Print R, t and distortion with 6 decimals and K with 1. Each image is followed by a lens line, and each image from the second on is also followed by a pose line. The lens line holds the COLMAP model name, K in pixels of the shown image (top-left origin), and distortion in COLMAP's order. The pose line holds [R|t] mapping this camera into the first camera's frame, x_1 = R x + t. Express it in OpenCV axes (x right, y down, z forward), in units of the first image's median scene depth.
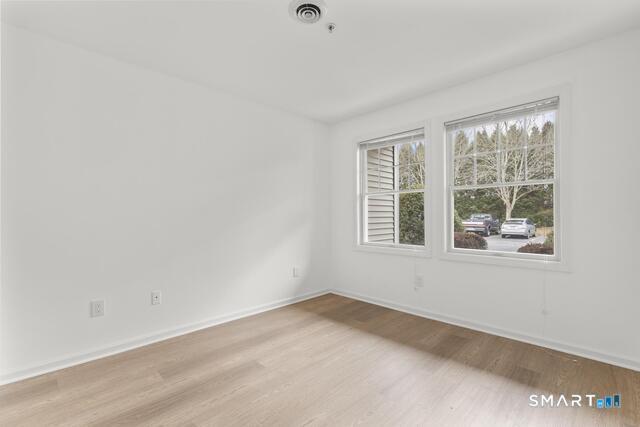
lens RADIAL K [[285.7, 0, 319.1], [0, 285.7, 215.0], [0, 0, 1]] dist [0.000456, -0.000032]
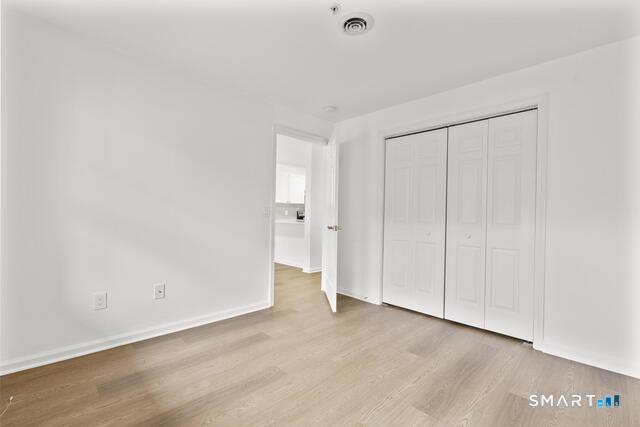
lens RADIAL K [[285.7, 0, 319.1], [0, 285.7, 215.0], [0, 0, 1]] dist [0.000456, -0.000032]
pose [[-0.999882, -0.014625, 0.004795, 0.046133], [-0.014627, 0.999893, -0.000359, 0.002535], [-0.004789, -0.000429, -0.999988, 1.081765]]
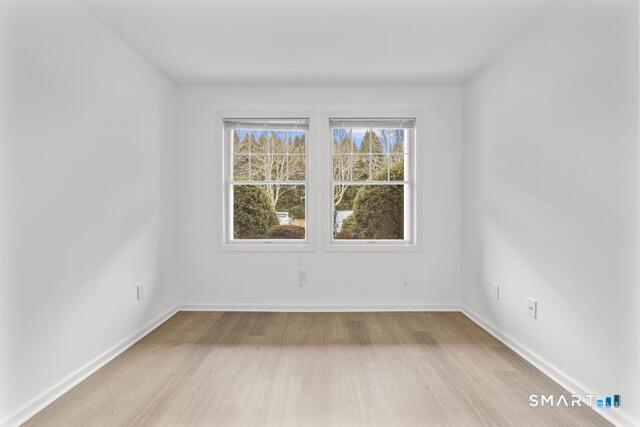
lens RADIAL K [[285.7, 0, 319.1], [0, 285.7, 215.0], [0, 0, 1]] dist [0.000456, -0.000032]
pose [[0.714702, -0.010321, 0.699353, -0.261529], [-0.004190, 0.999810, 0.019037, 0.004902], [-0.699417, -0.016536, 0.714523, 0.246799]]
